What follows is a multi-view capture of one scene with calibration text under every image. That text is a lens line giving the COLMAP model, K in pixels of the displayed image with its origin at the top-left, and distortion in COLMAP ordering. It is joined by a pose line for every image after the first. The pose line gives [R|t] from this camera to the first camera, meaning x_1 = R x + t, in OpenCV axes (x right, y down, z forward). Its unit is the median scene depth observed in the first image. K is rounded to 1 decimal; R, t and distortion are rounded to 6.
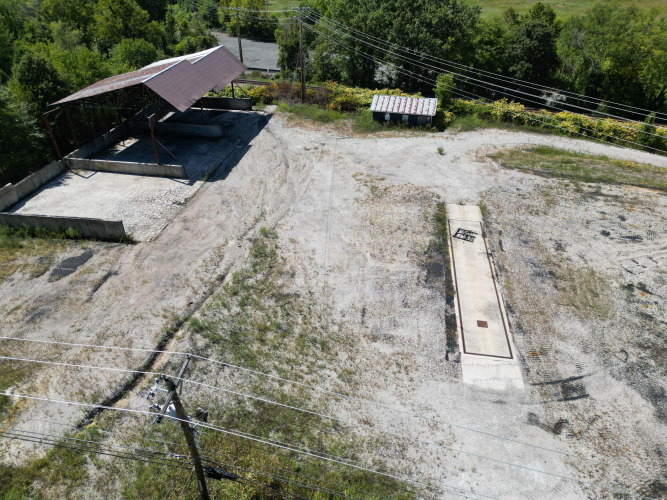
lens RADIAL K [[467.7, 0, 333.5], [0, 467.7, 250.0], [0, 0, 1]] dist [0.079603, -0.076455]
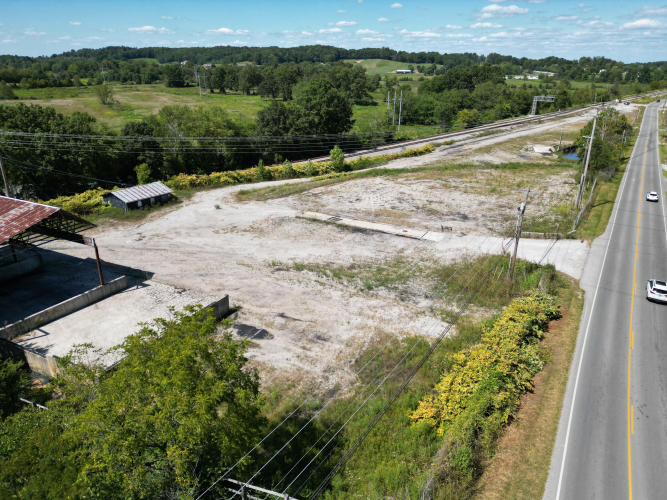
lens RADIAL K [[467.7, 0, 333.5], [0, 467.7, 250.0], [0, 0, 1]] dist [0.079603, -0.076455]
pose [[0.348306, -0.346535, 0.870975, -1.036836], [0.510813, 0.849245, 0.133614, -0.136323], [-0.785973, 0.398367, 0.472811, 0.176363]]
